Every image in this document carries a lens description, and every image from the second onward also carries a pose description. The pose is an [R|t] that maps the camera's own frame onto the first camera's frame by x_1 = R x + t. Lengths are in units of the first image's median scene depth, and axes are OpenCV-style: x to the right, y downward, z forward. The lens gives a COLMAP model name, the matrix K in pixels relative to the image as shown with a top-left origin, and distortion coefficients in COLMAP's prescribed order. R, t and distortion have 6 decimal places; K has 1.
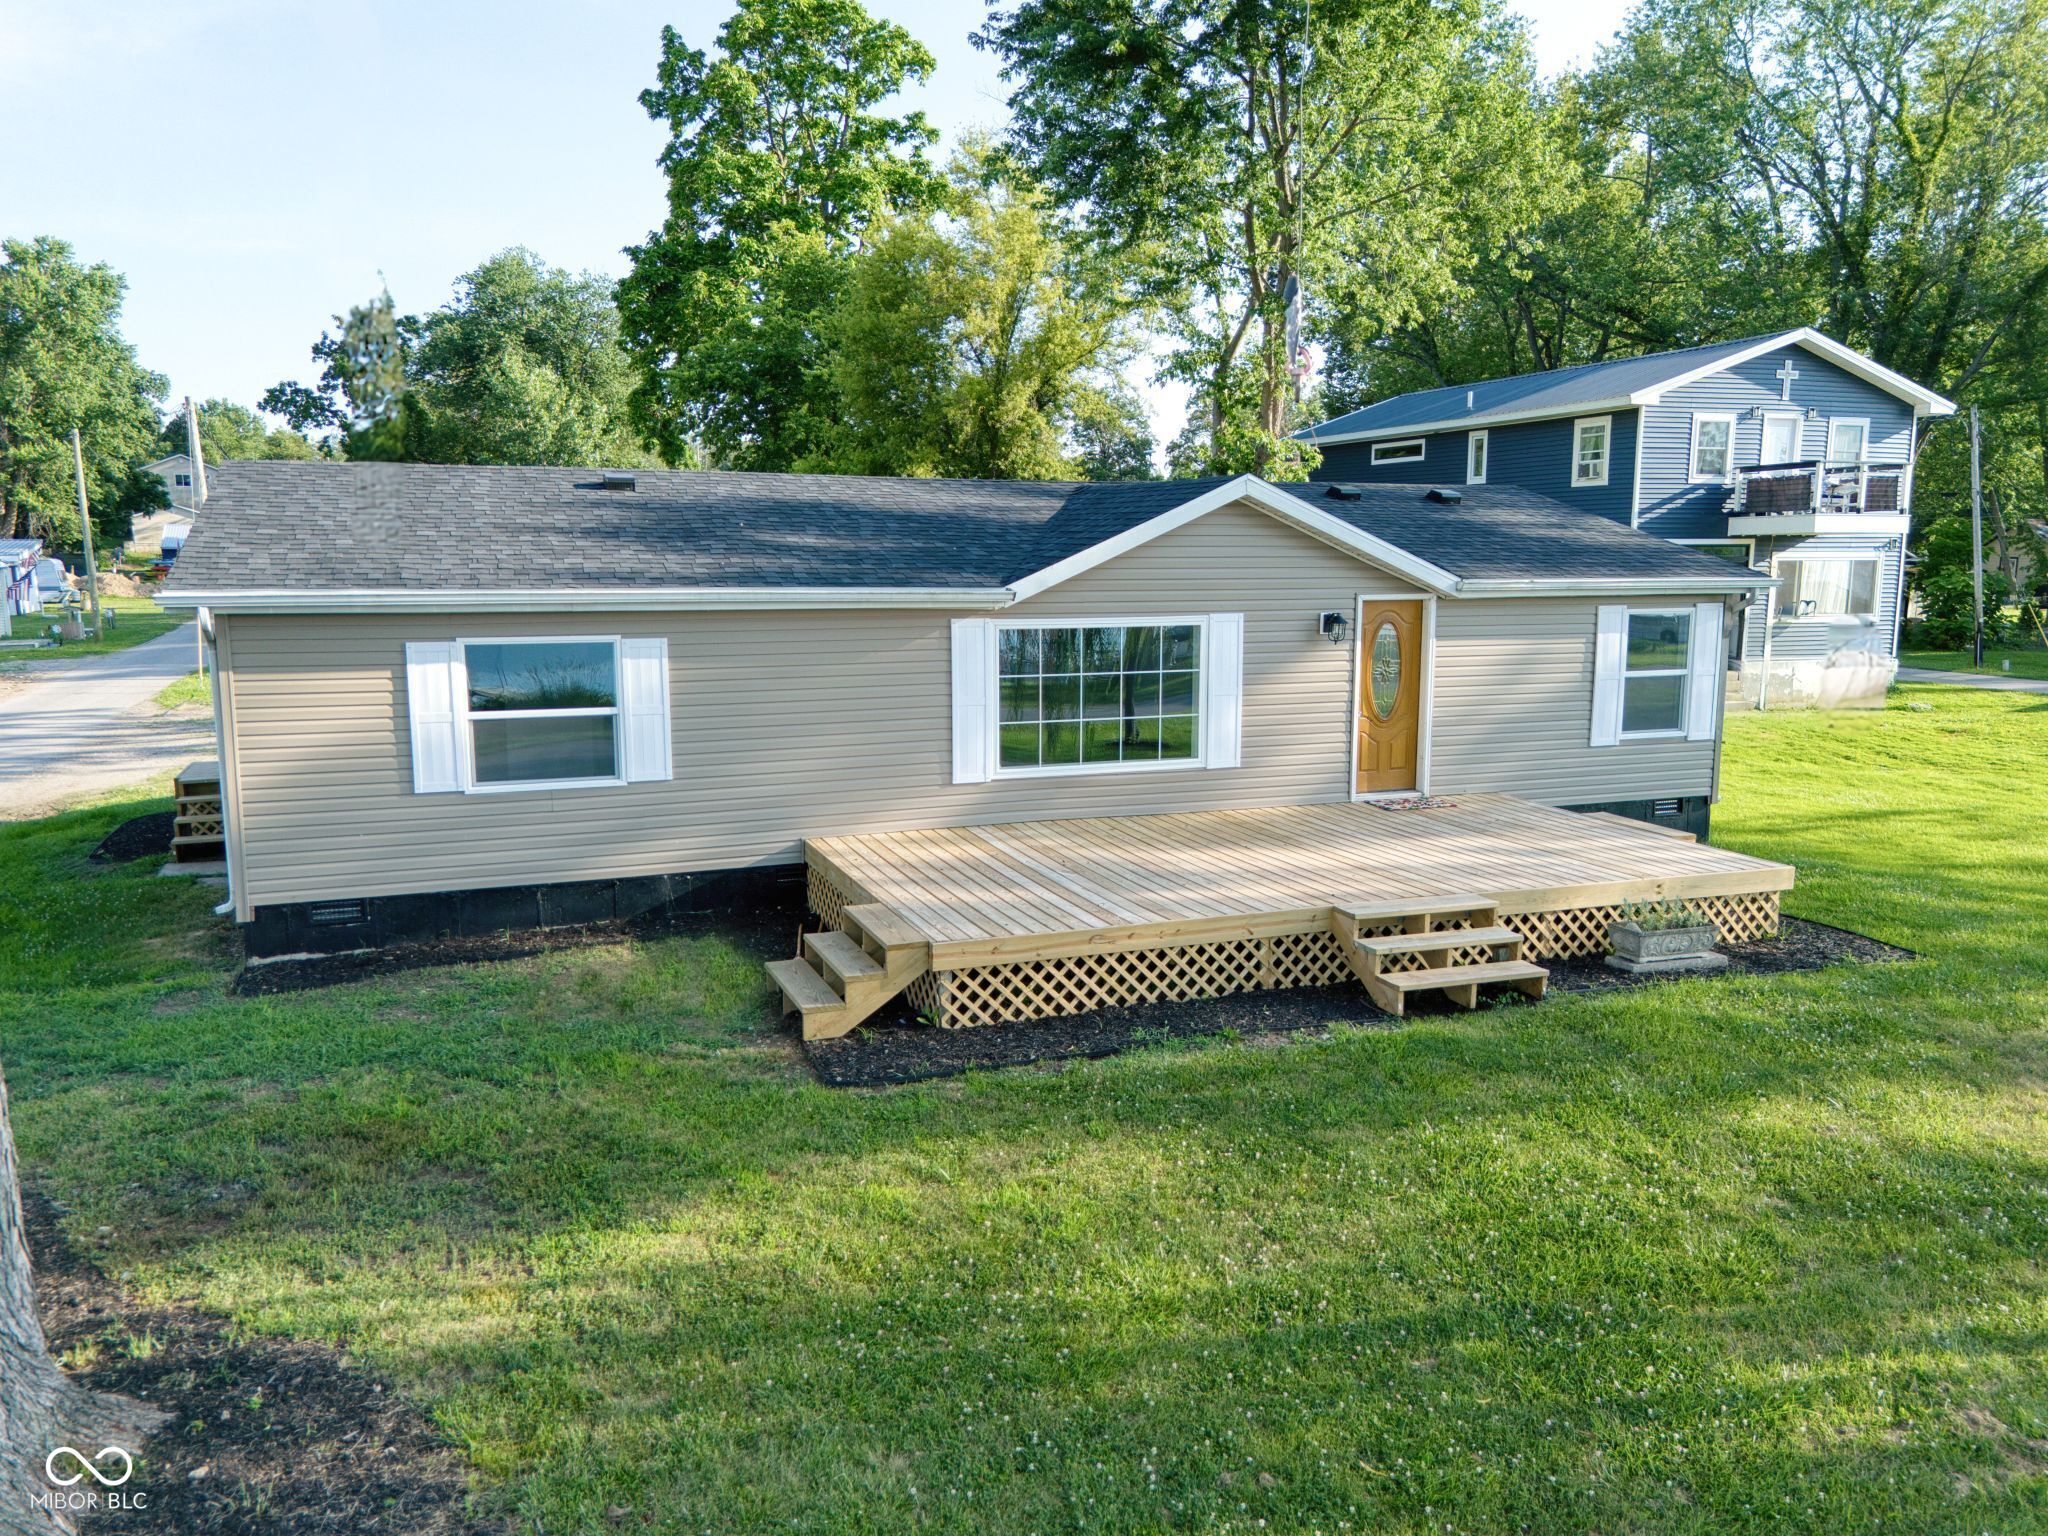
lens RADIAL K [[1501.6, 0, 1031.2], [0, 1501.6, 763.3], [0, 0, 1]] dist [0.093914, -0.082338]
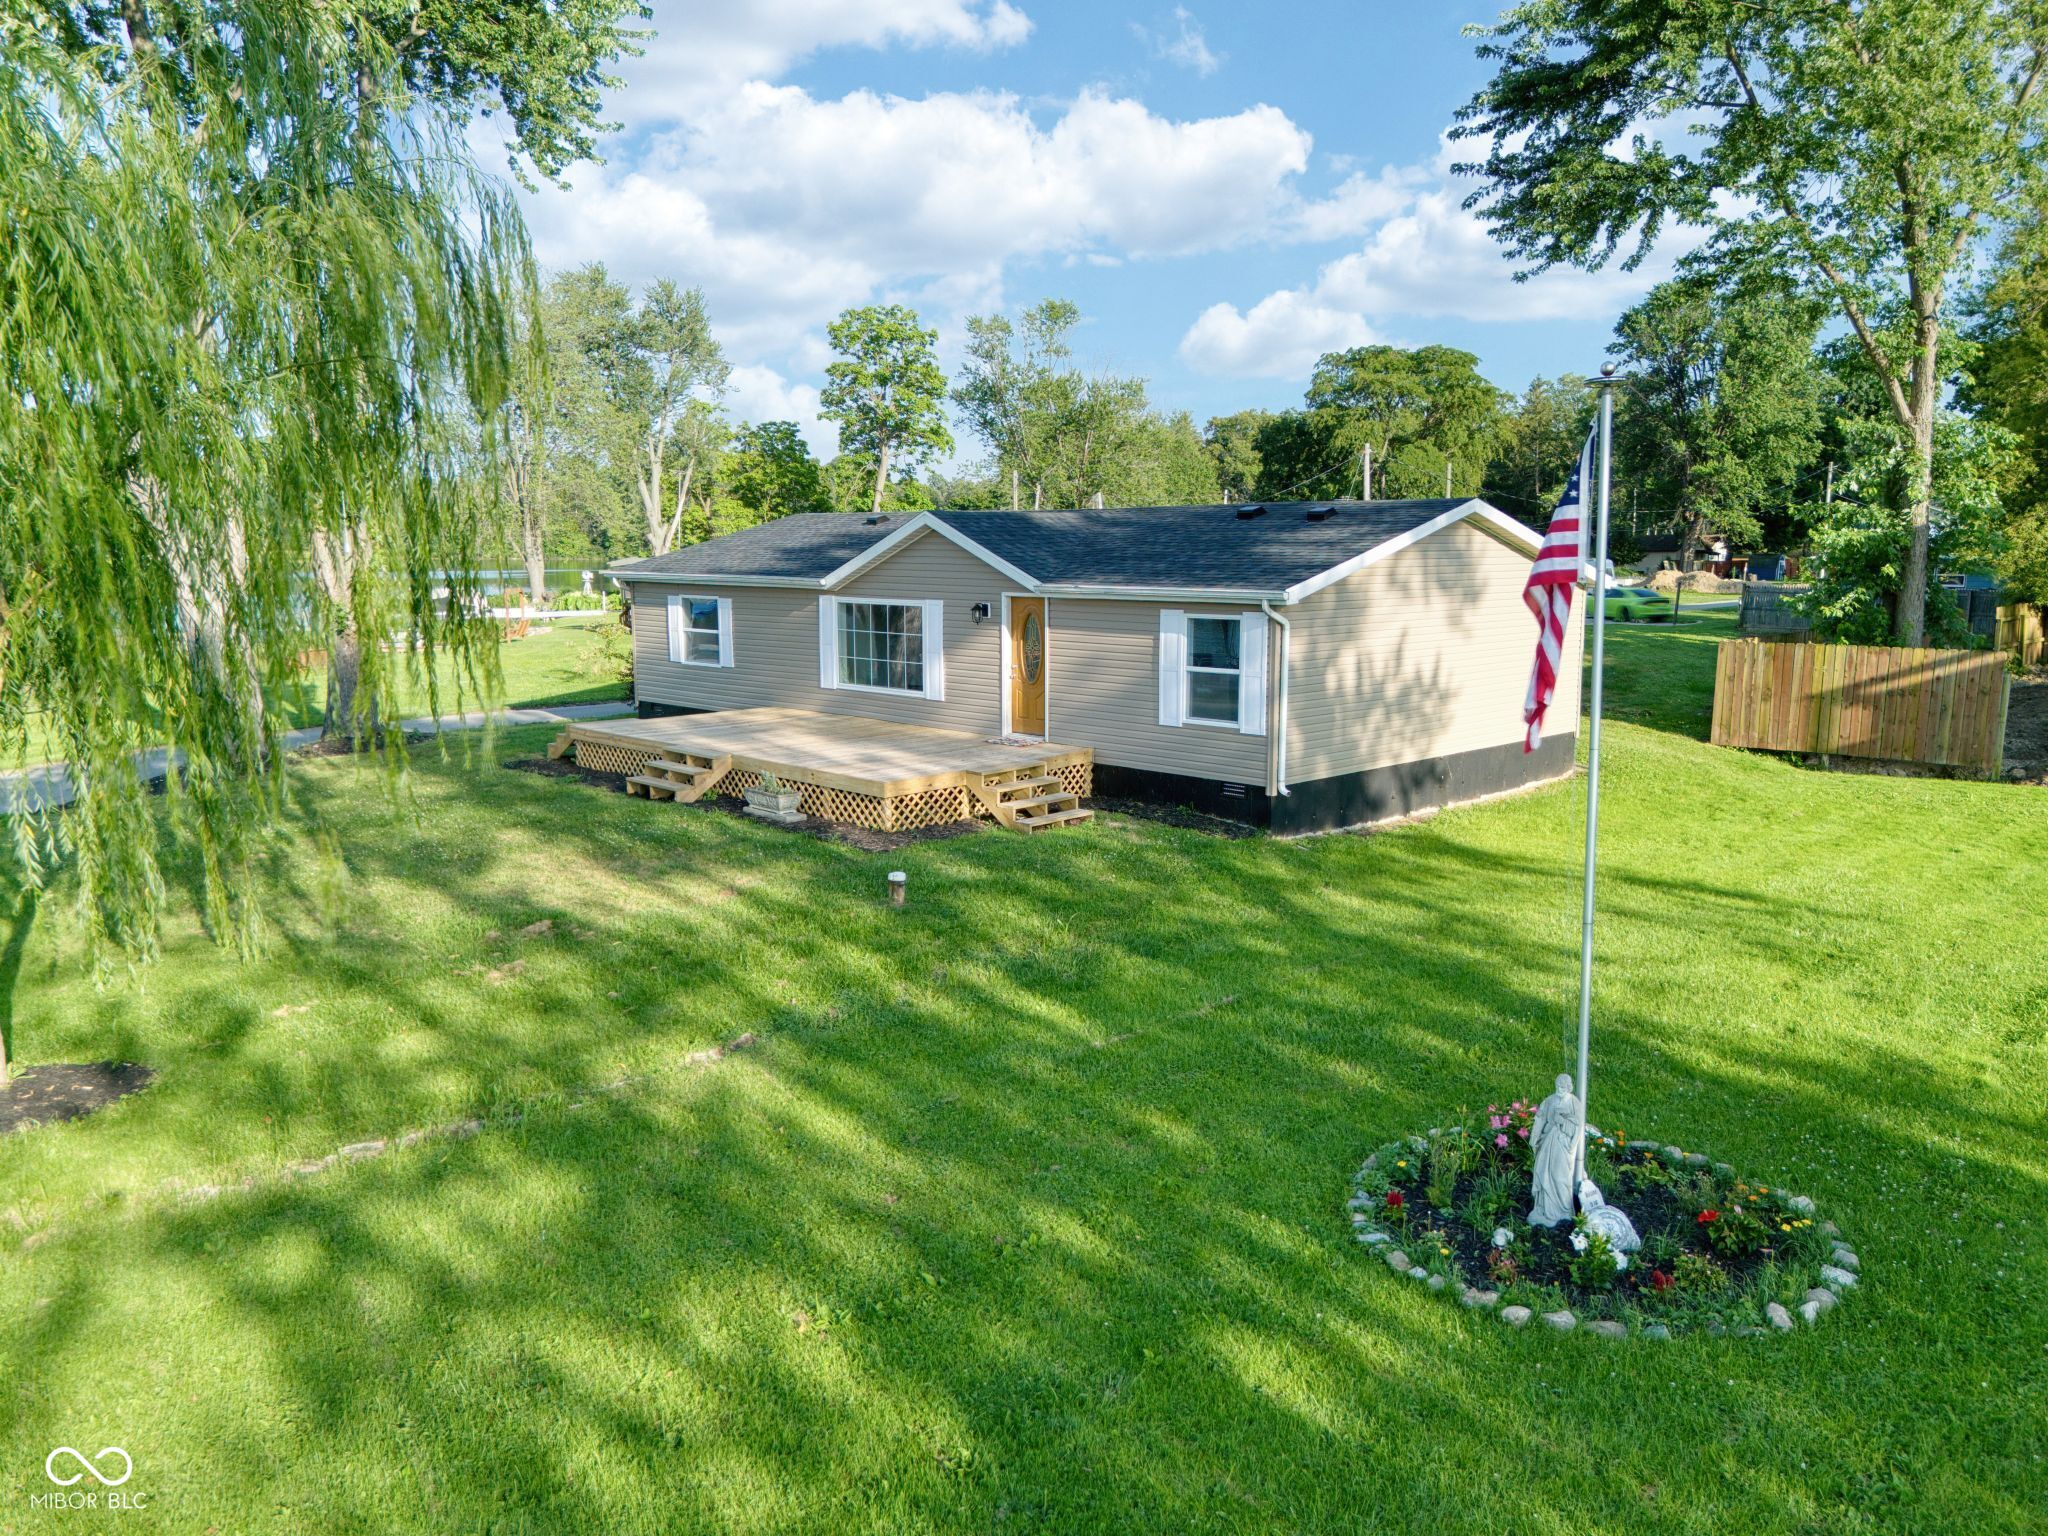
lens RADIAL K [[1494.6, 0, 1035.5], [0, 1494.6, 772.8], [0, 0, 1]] dist [0.119981, -0.165726]
pose [[0.412511, 0.136656, -0.900644, 1.640036], [-0.129540, 0.987436, 0.090494, -0.079016], [0.901695, 0.079339, 0.425031, 0.458857]]
